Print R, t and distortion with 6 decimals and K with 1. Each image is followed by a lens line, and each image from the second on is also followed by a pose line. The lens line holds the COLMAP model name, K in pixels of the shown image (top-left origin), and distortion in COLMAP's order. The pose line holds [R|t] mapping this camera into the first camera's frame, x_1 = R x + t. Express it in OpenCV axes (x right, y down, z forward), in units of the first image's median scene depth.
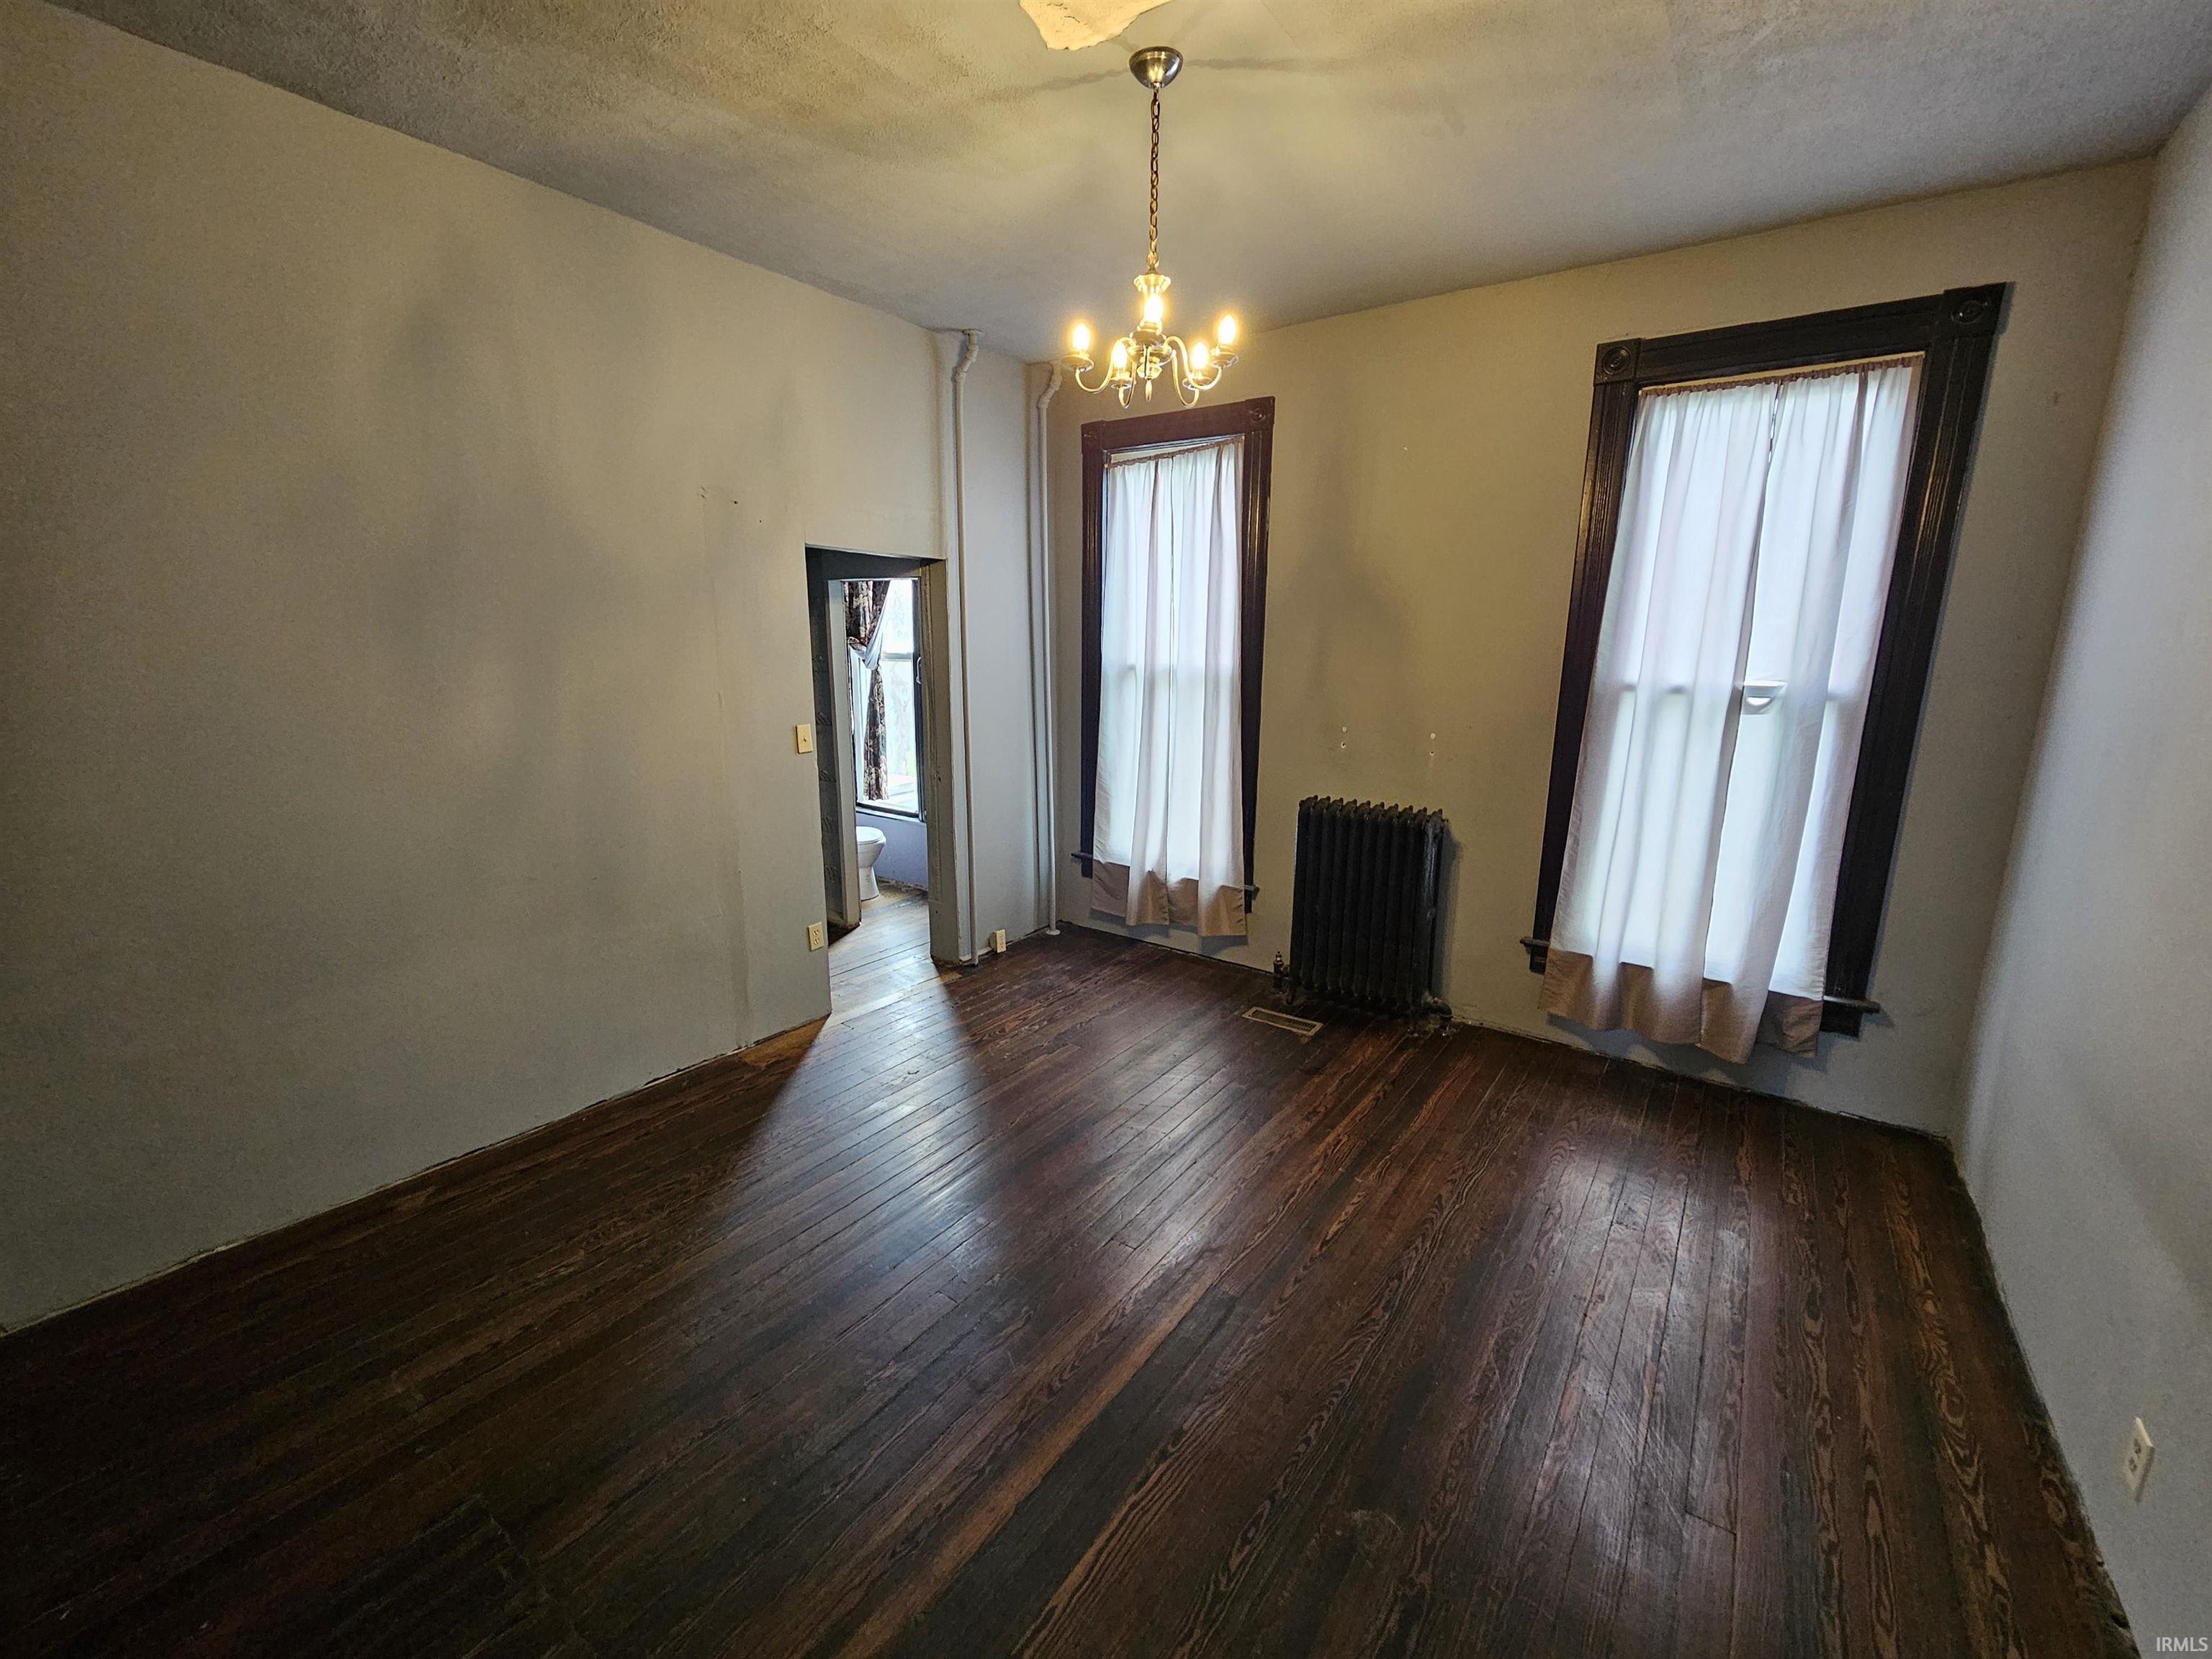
lens RADIAL K [[908.4, 0, 1109.0], [0, 908.4, 835.3], [0, 0, 1]] dist [0.000367, 0.000597]
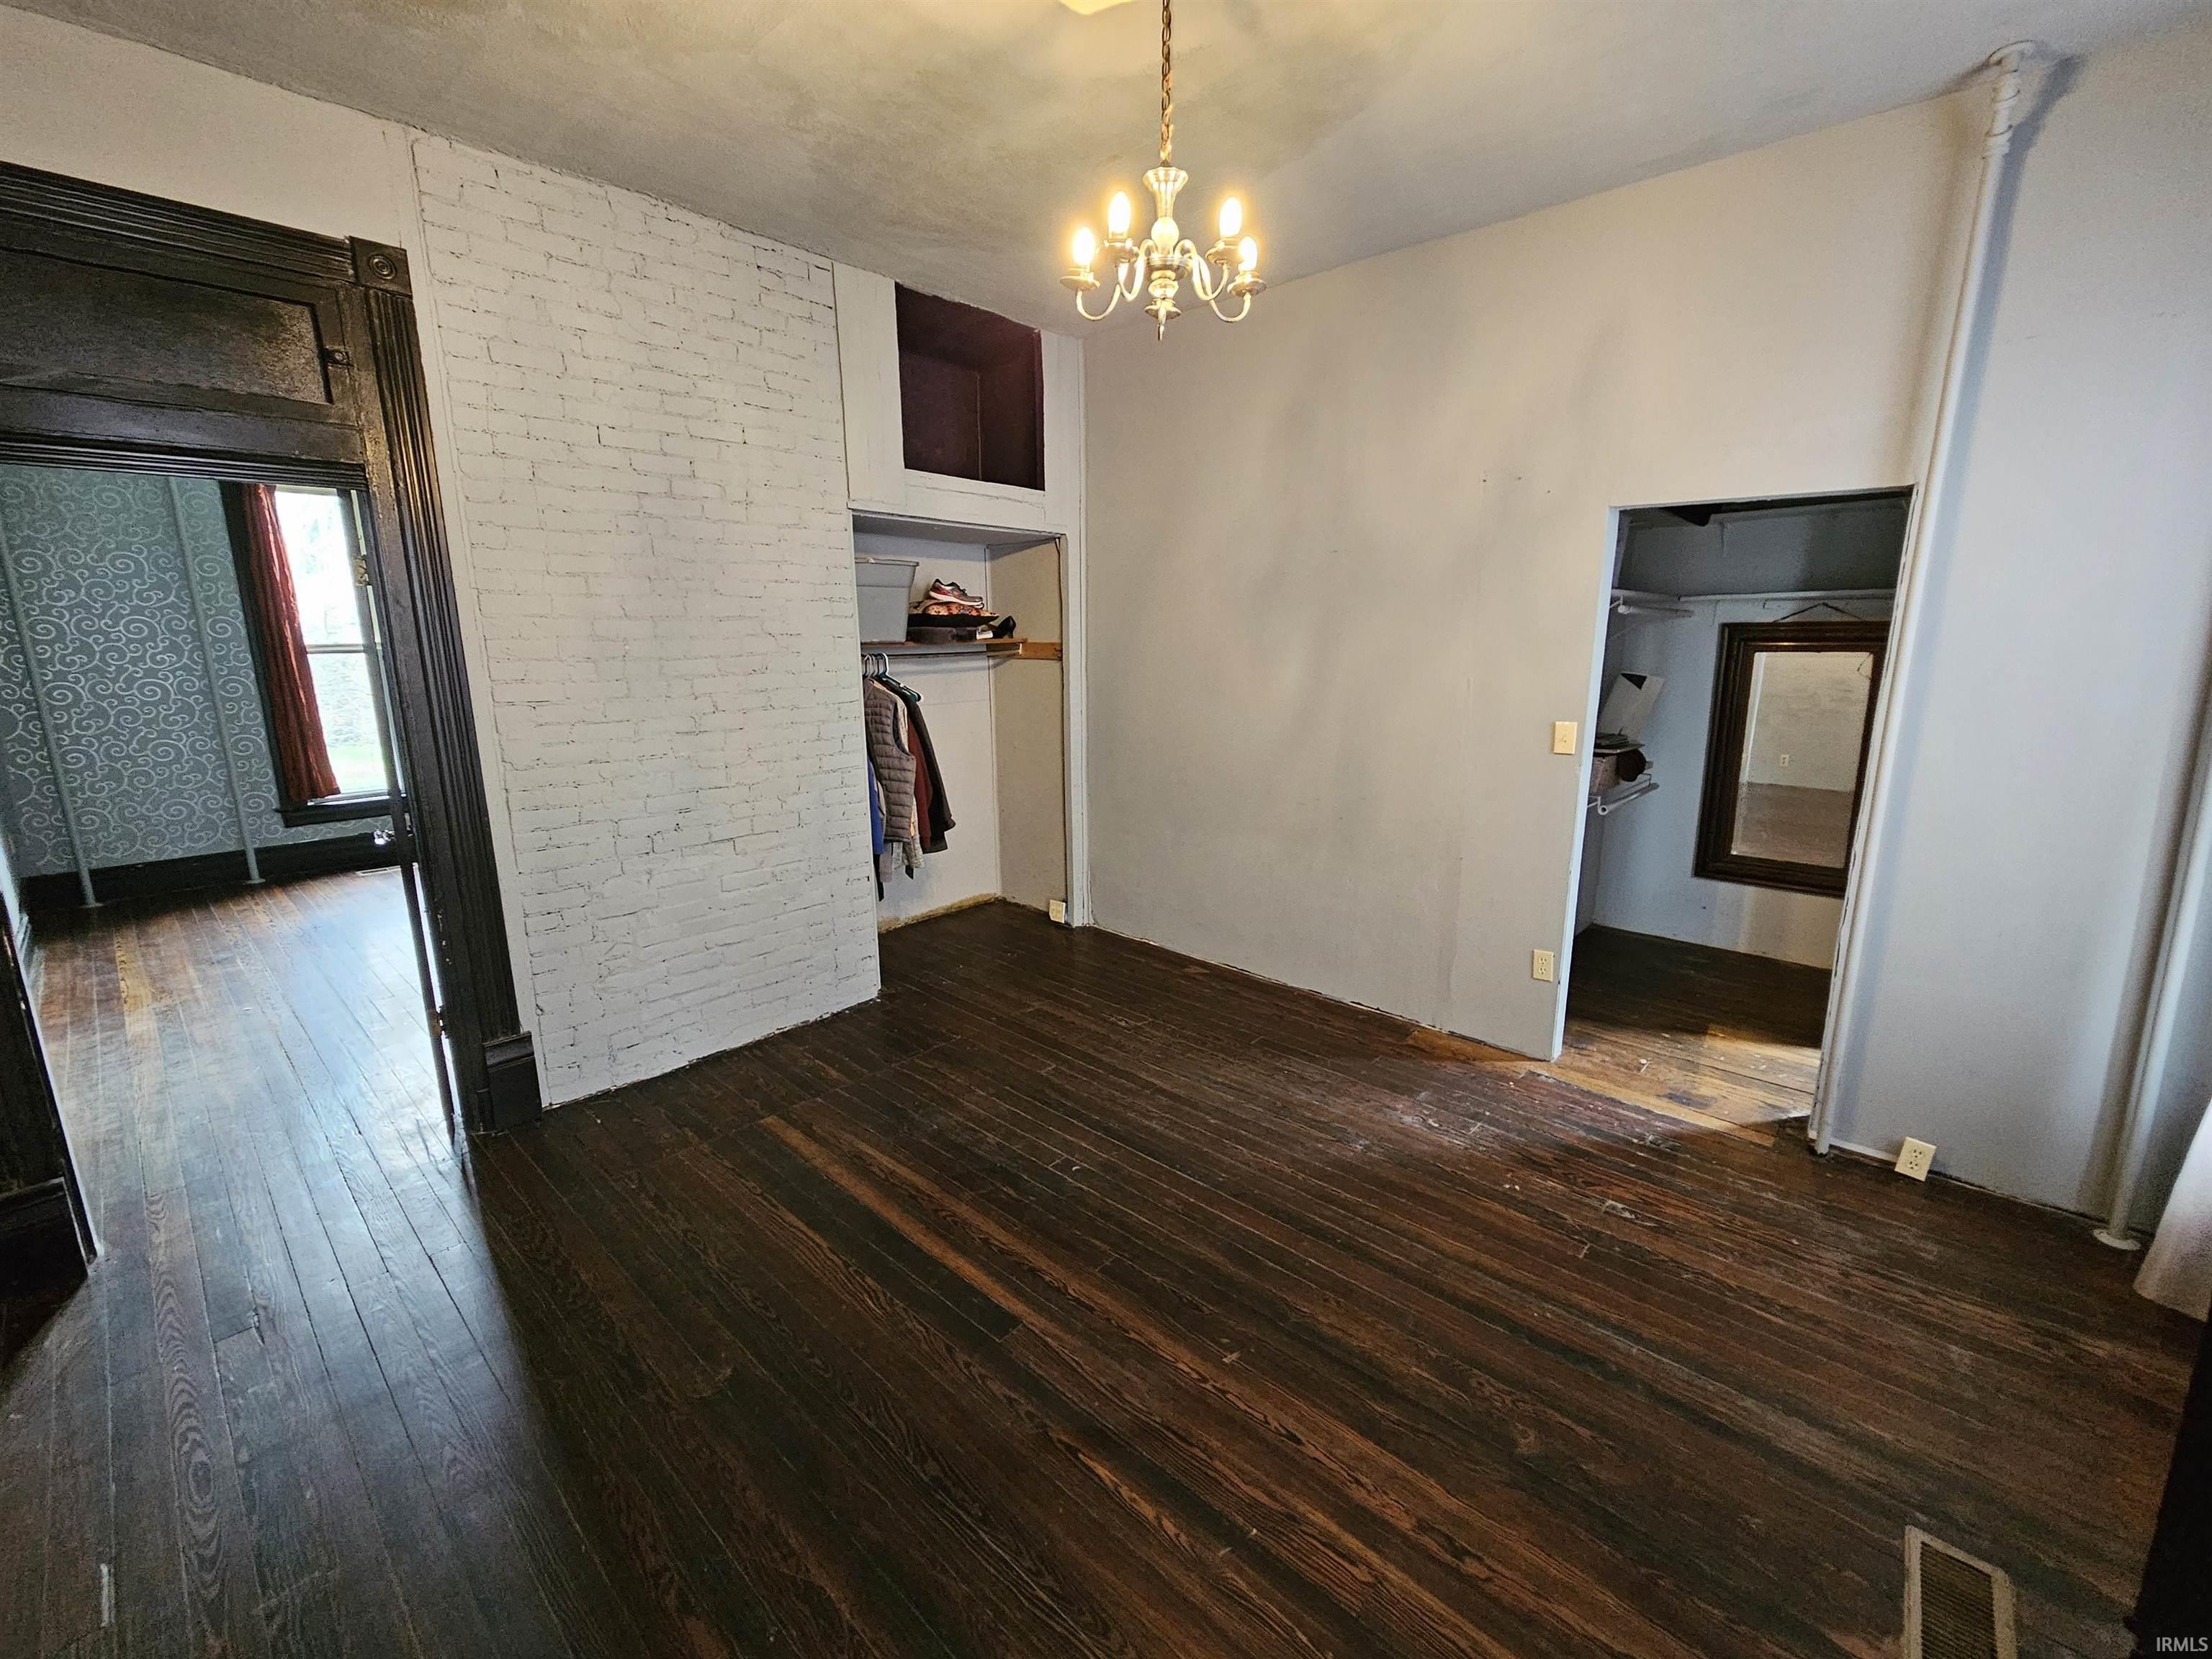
lens RADIAL K [[908.4, 0, 1106.8], [0, 908.4, 816.1], [0, 0, 1]] dist [0.000367, 0.000597]
pose [[-0.113359, 0.192895, -0.974649, 0.562338], [-0.212607, 0.953541, 0.213445, -0.124837], [0.970540, 0.231413, -0.067082, 0.646133]]
